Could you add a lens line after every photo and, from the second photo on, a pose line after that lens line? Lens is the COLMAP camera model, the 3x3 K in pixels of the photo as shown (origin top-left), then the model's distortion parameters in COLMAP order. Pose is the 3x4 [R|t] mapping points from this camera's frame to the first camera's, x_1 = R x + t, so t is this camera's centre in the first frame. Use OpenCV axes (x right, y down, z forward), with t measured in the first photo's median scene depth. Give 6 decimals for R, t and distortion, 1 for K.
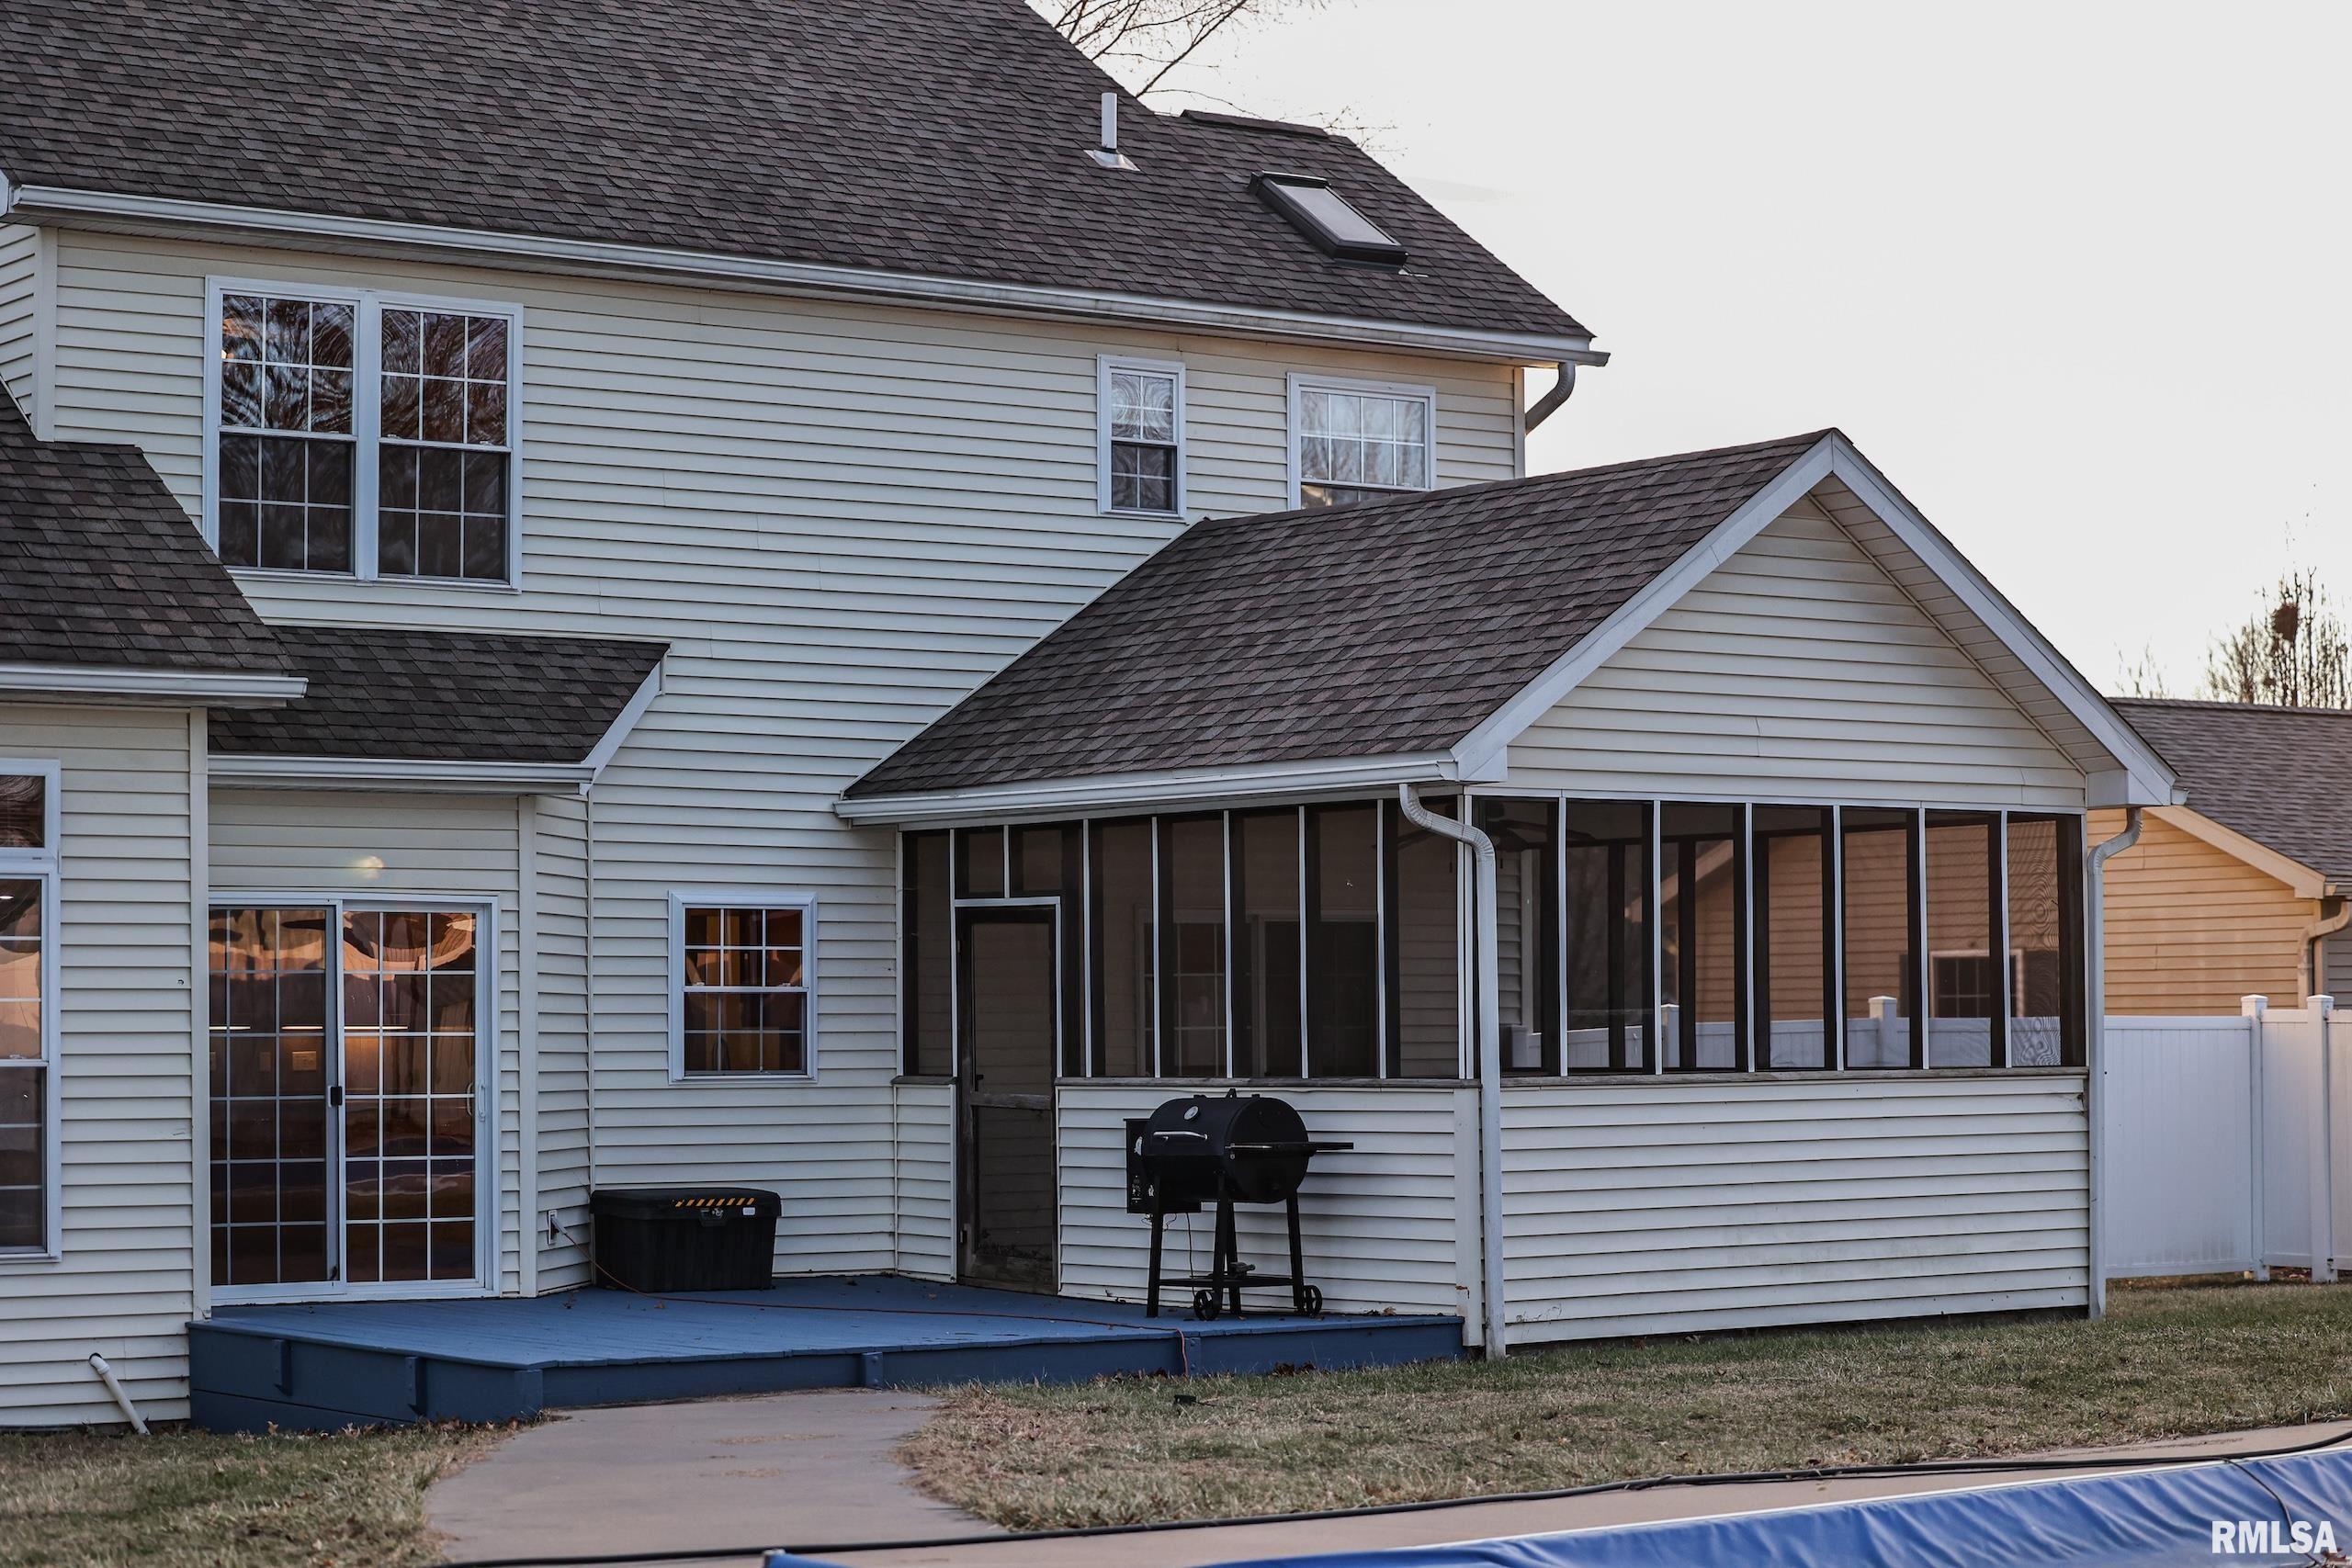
lens RADIAL K [[4705.4, 0, 1179.5], [0, 4705.4, 779.7], [0, 0, 1]] dist [-0.207611, 0.000000]
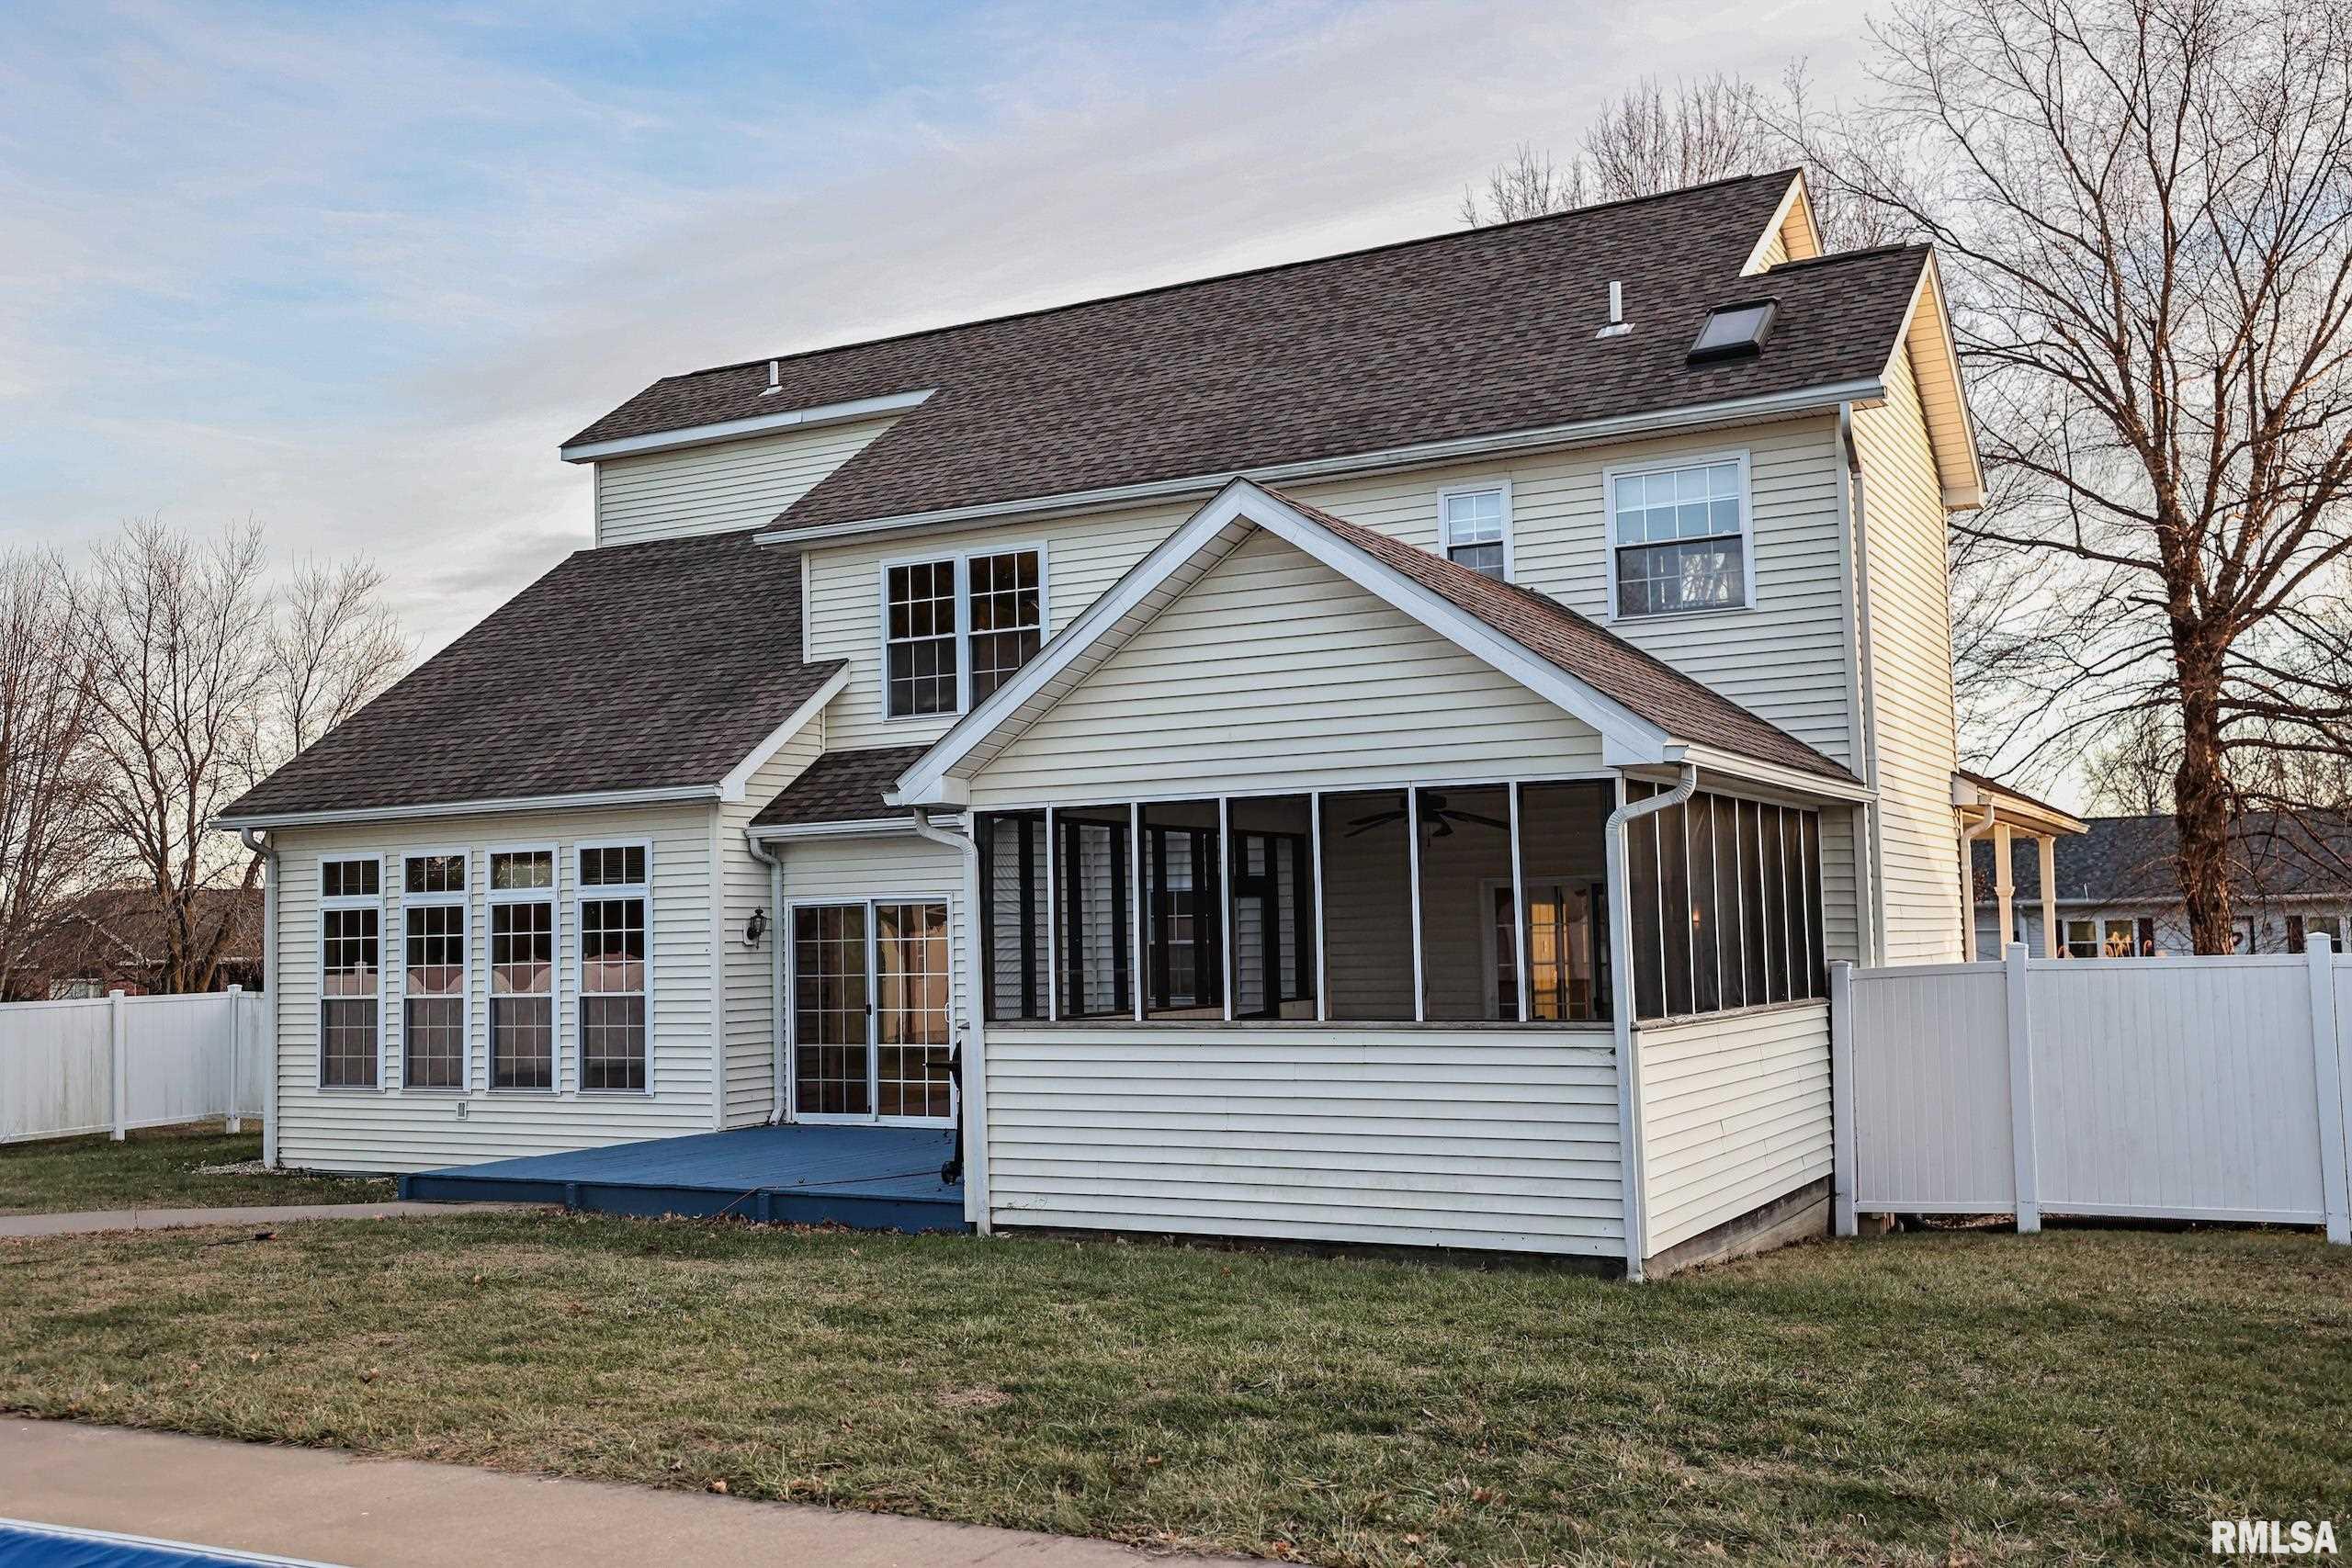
lens RADIAL K [[2173.8, 0, 1174.4], [0, 2173.8, 784.0], [0, 0, 1]] dist [0.018890, 0.000000]
pose [[0.424600, -0.066145, -0.902962, 0.601561], [0.065777, 0.996946, -0.042099, 0.023366], [0.902989, -0.041519, 0.427654, 0.722434]]
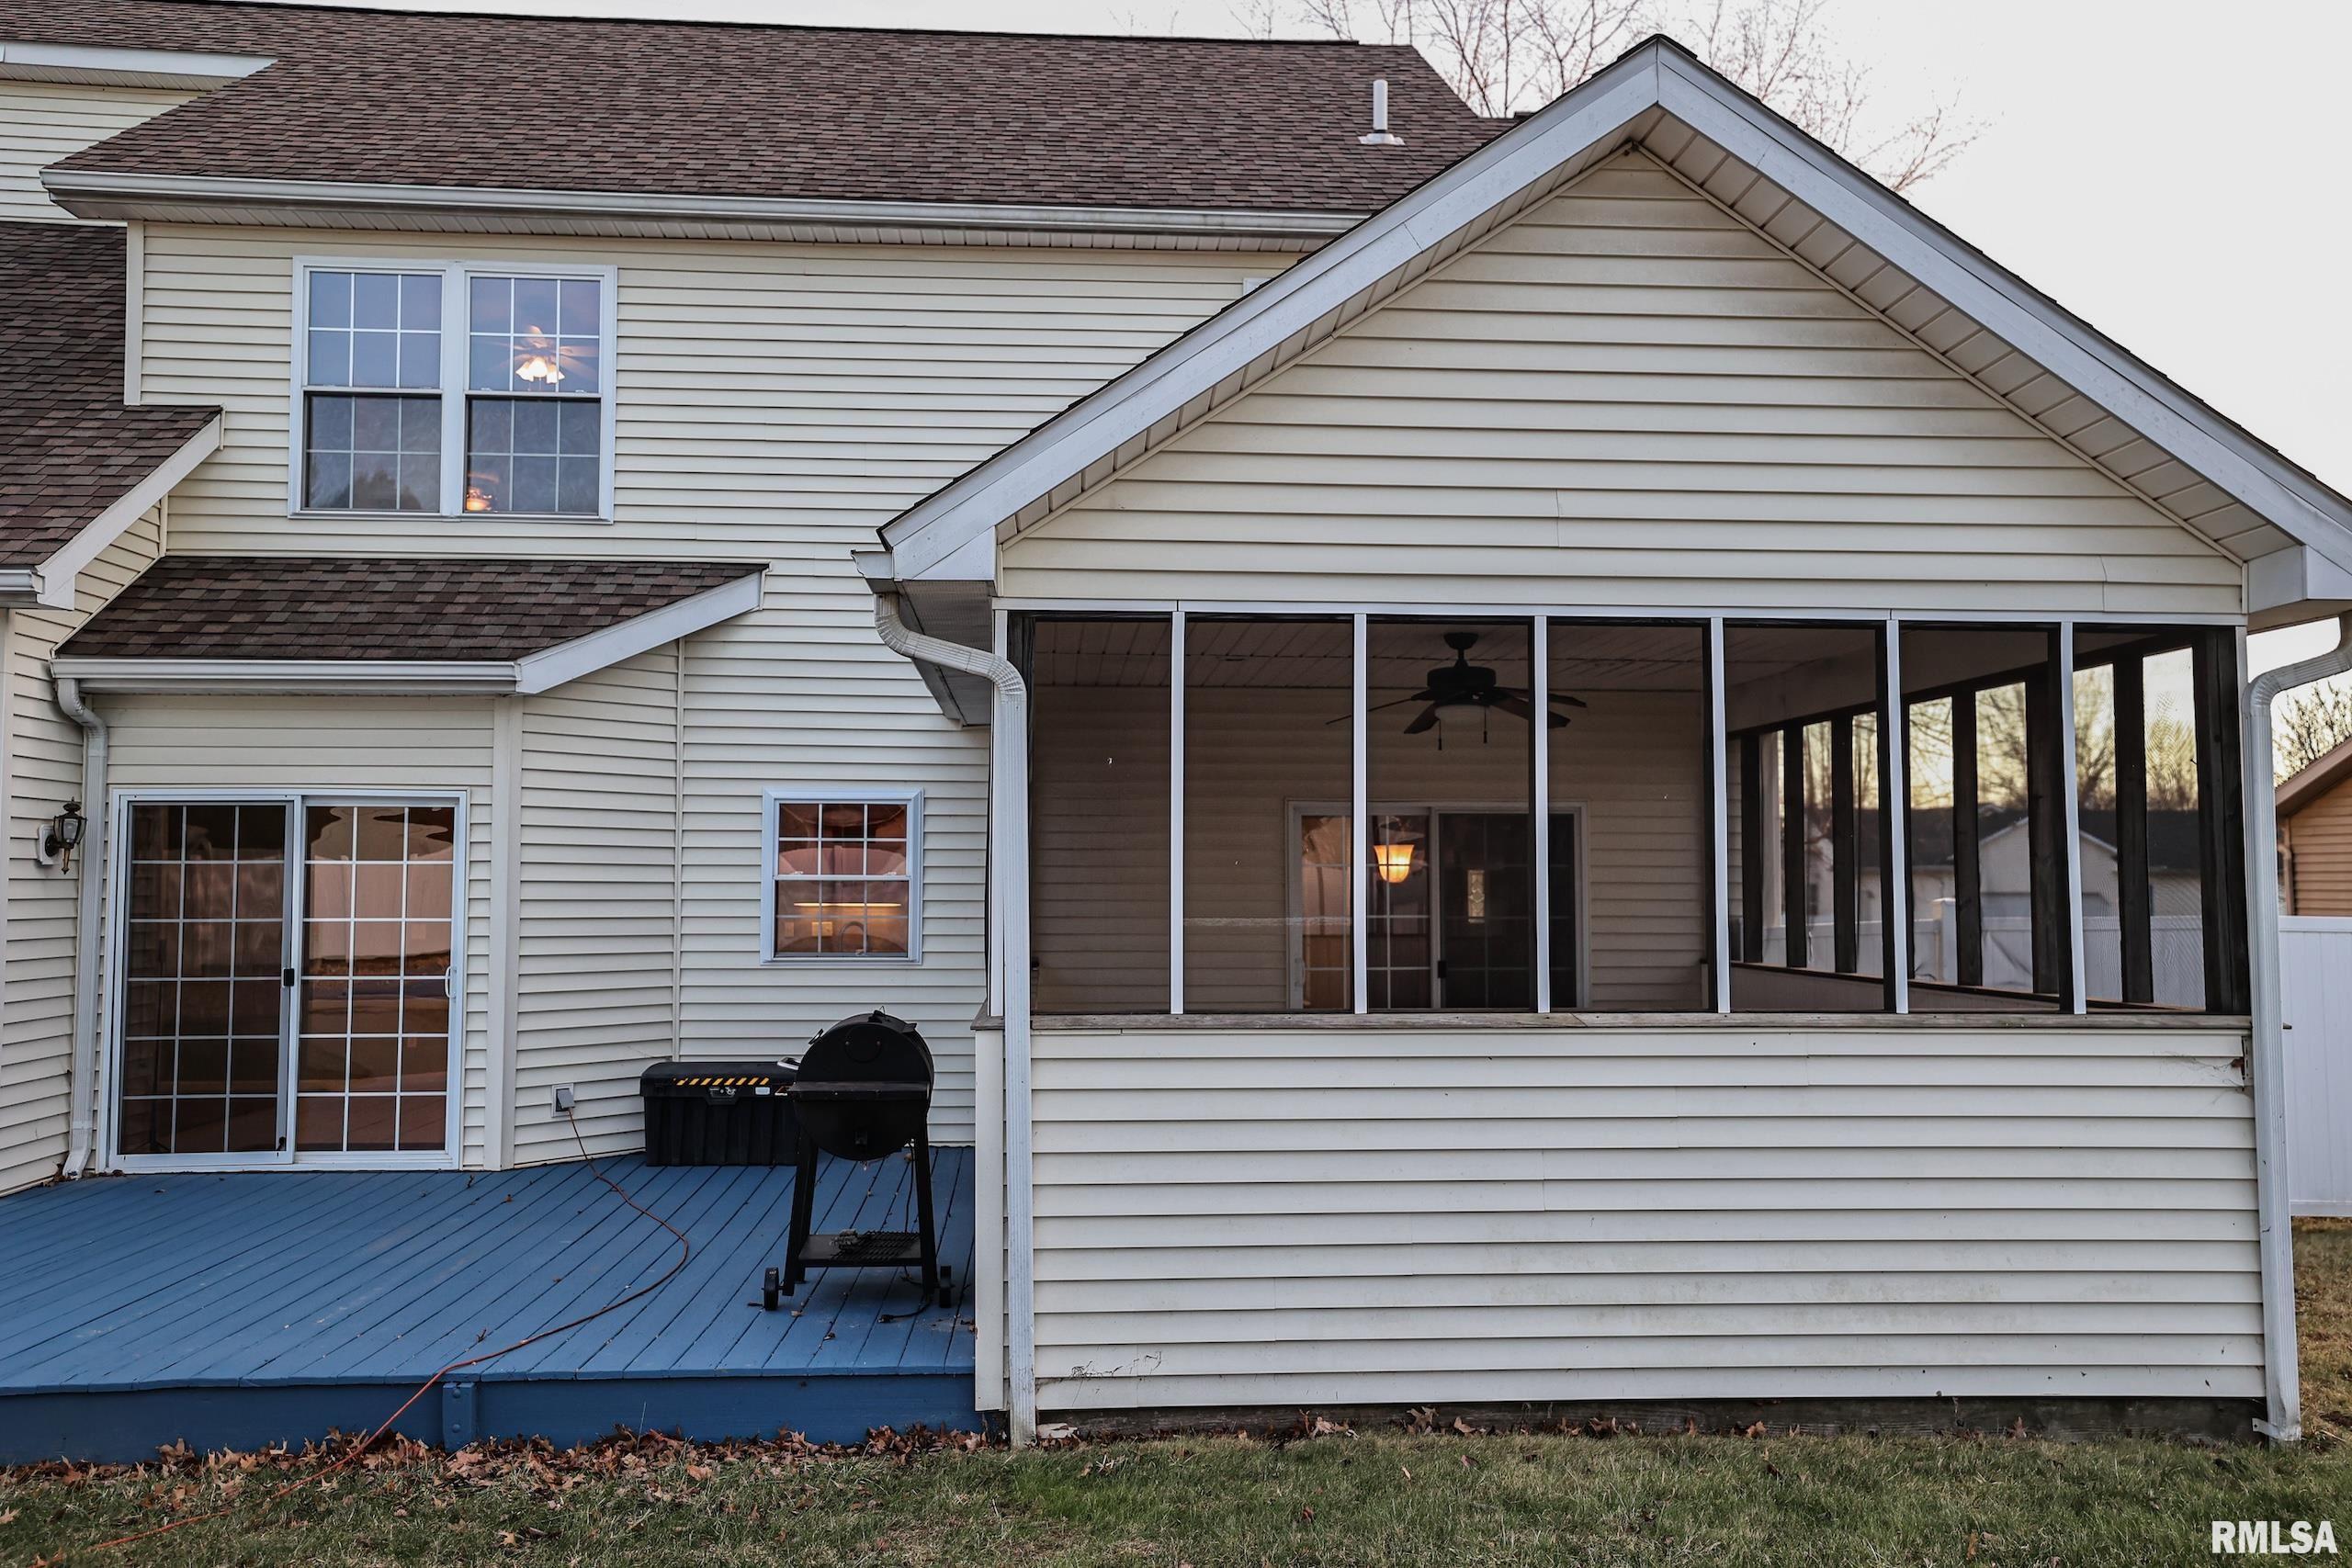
lens RADIAL K [[1832.4, 0, 1164.2], [0, 1832.4, 777.1], [0, 0, 1]] dist [0.033741, 0.008483]
pose [[0.842107, -0.023330, -0.538806, 0.211009], [0.020337, 0.999727, -0.011503, 0.029312], [0.538927, -0.001271, 0.842351, 0.719540]]
